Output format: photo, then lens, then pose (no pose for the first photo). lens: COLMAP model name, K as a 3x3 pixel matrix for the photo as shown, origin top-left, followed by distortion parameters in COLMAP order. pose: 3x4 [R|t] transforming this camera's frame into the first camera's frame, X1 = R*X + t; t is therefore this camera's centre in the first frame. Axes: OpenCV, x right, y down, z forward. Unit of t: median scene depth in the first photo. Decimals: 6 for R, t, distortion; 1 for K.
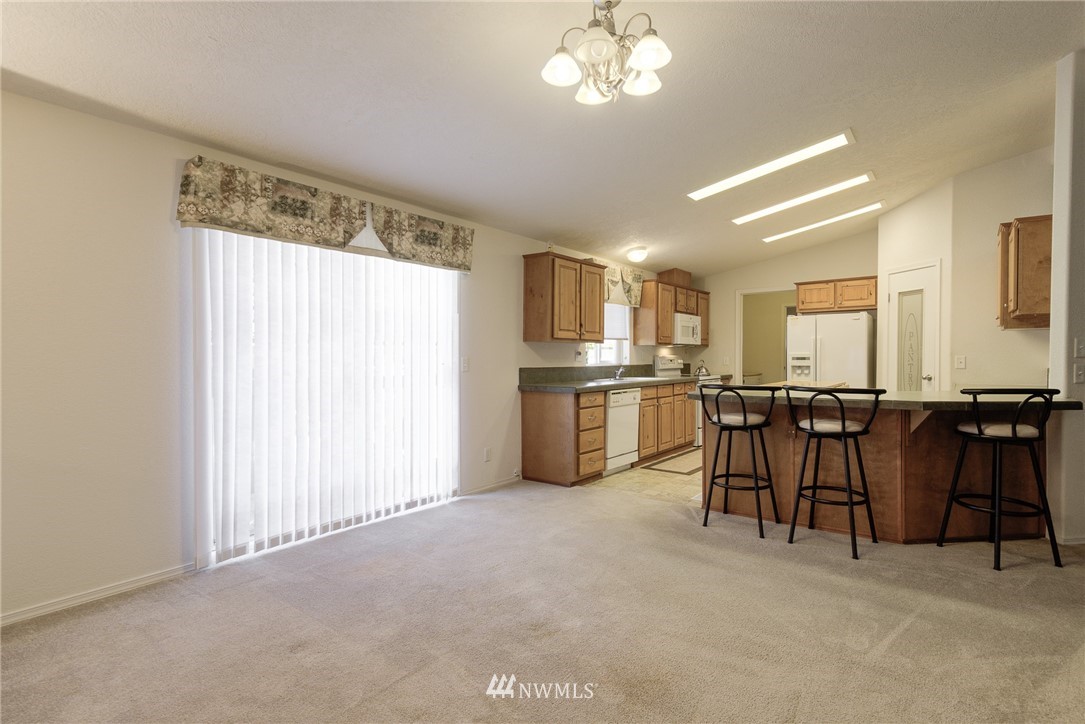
lens RADIAL K [[536.6, 0, 561.2], [0, 536.6, 360.2], [0, 0, 1]] dist [0.045656, -0.000710]
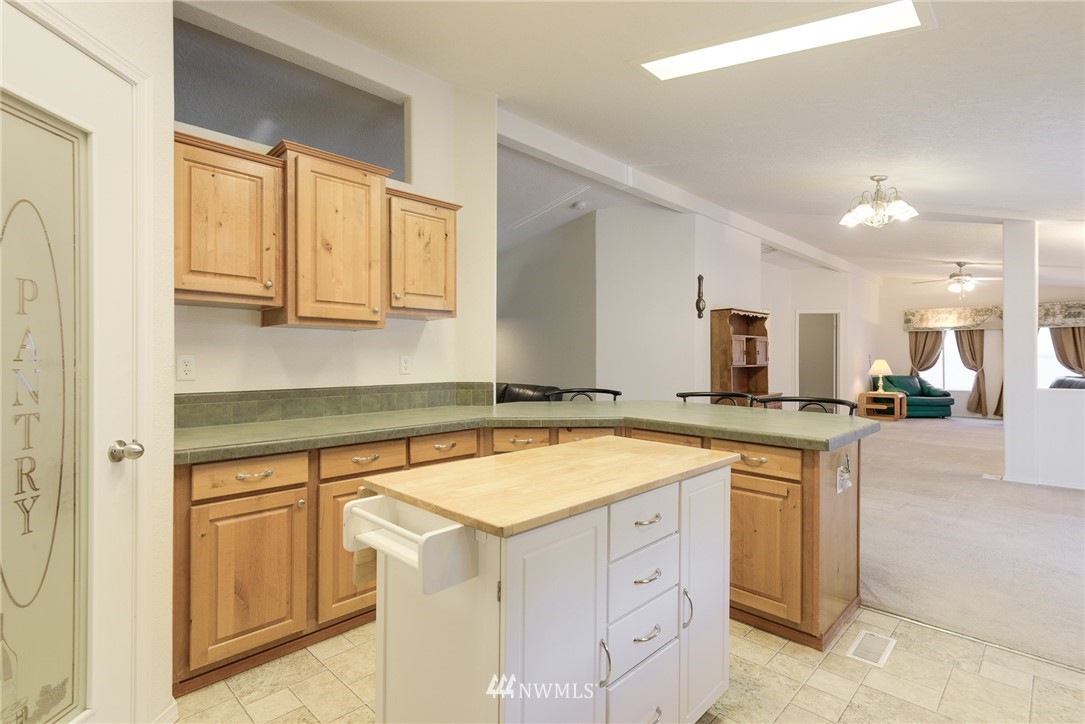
lens RADIAL K [[527.3, 0, 545.5], [0, 527.3, 360.2], [0, 0, 1]] dist [0.018414, -0.004715]
pose [[-0.989791, -0.000792, 0.142524, 0.414329], [0.001178, 0.999905, 0.013736, -0.020934], [-0.142521, 0.013763, -0.989696, 1.276985]]
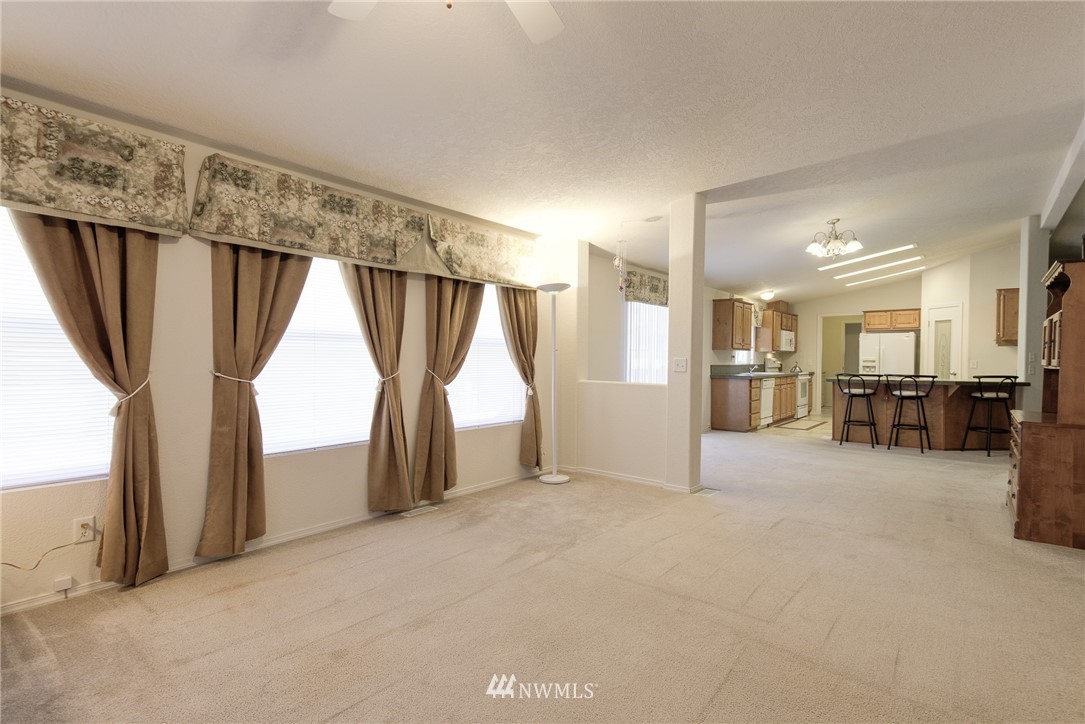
lens RADIAL K [[531.9, 0, 546.4], [0, 531.9, 360.7], [0, 0, 1]] dist [0.012300, -0.000041]
pose [[0.998816, 0.010784, -0.047428, -0.485350], [-0.010813, 0.999941, -0.000345, 0.006918], [0.047422, 0.000857, 0.998875, -0.677228]]
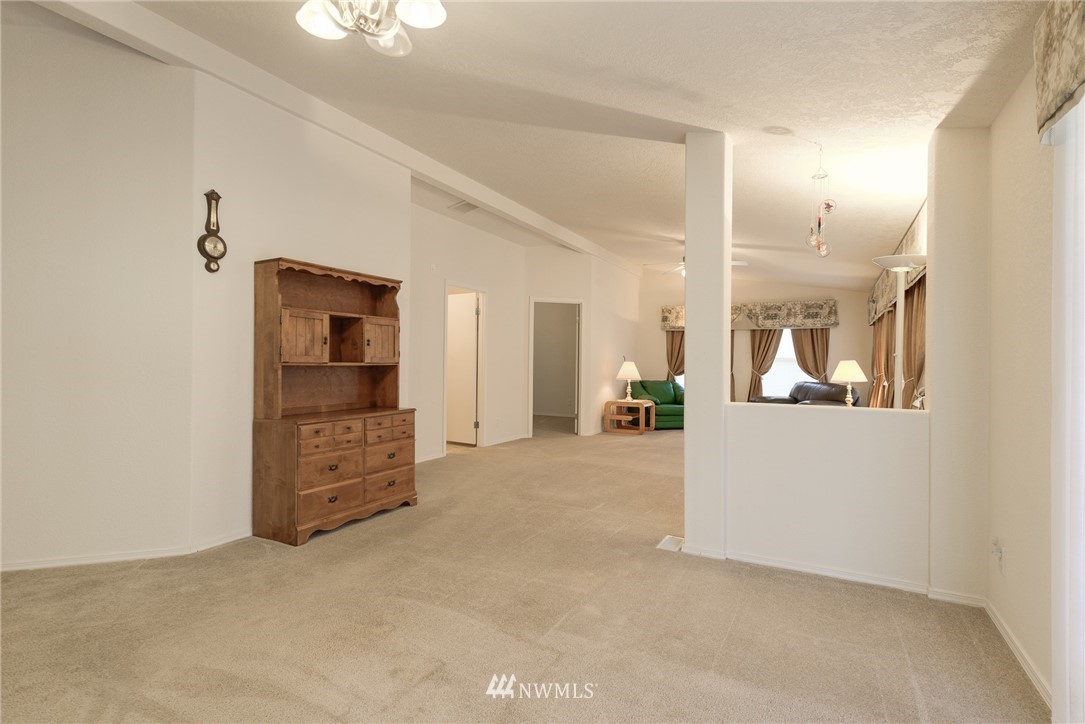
lens RADIAL K [[527.3, 0, 545.5], [0, 527.3, 360.2], [0, 0, 1]] dist [0.018414, -0.004715]
pose [[-0.990244, -0.013233, -0.138713, -0.034637], [-0.014041, 0.999890, 0.004847, -0.003745], [0.138634, 0.006747, -0.990321, 0.766642]]
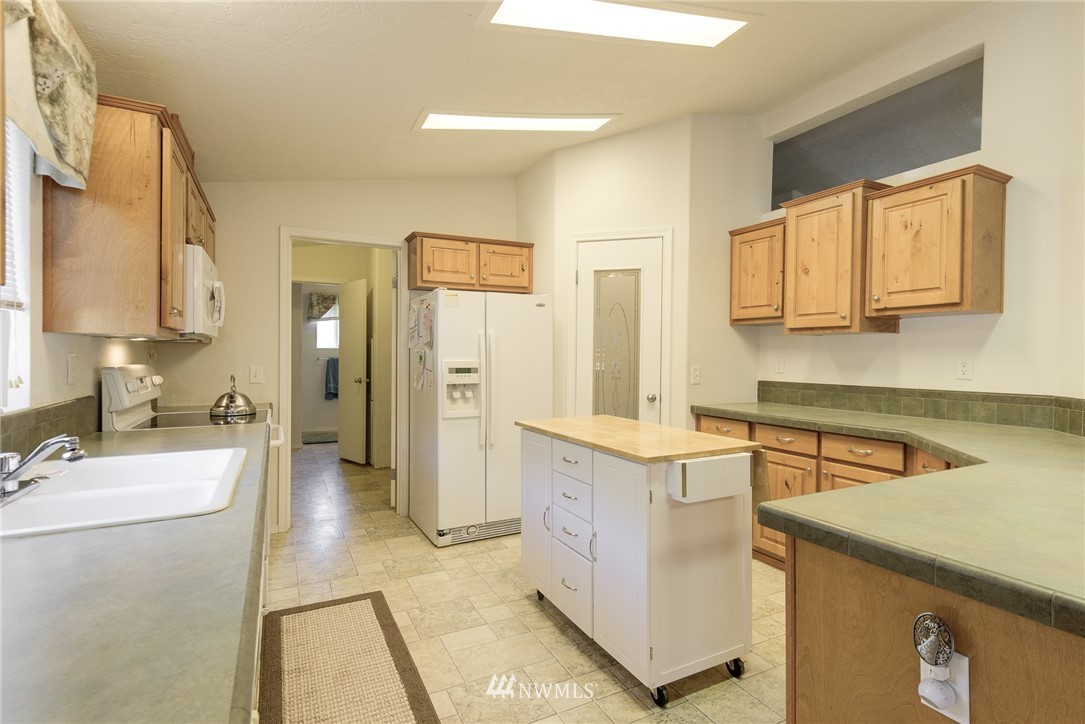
lens RADIAL K [[527.3, 0, 545.5], [0, 527.3, 360.2], [0, 0, 1]] dist [0.018414, -0.004715]
pose [[0.454847, -0.003745, 0.890562, 0.018239], [0.001302, 0.999993, 0.003540, -0.018191], [-0.890569, -0.000451, 0.454849, 0.835095]]
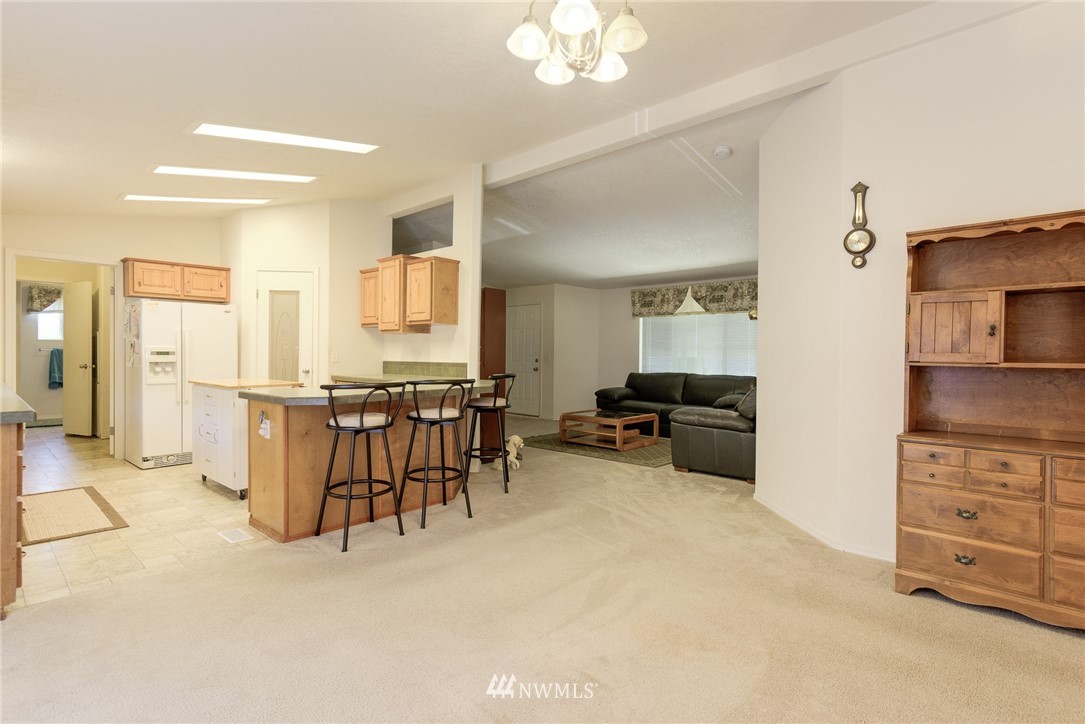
lens RADIAL K [[527.3, 0, 545.5], [0, 527.3, 360.2], [0, 0, 1]] dist [0.018414, -0.004715]
pose [[0.117656, -0.008818, 0.993015, -0.350160], [-0.000063, 0.999961, 0.008887, 0.000113], [-0.993054, -0.001108, 0.117651, 0.398309]]
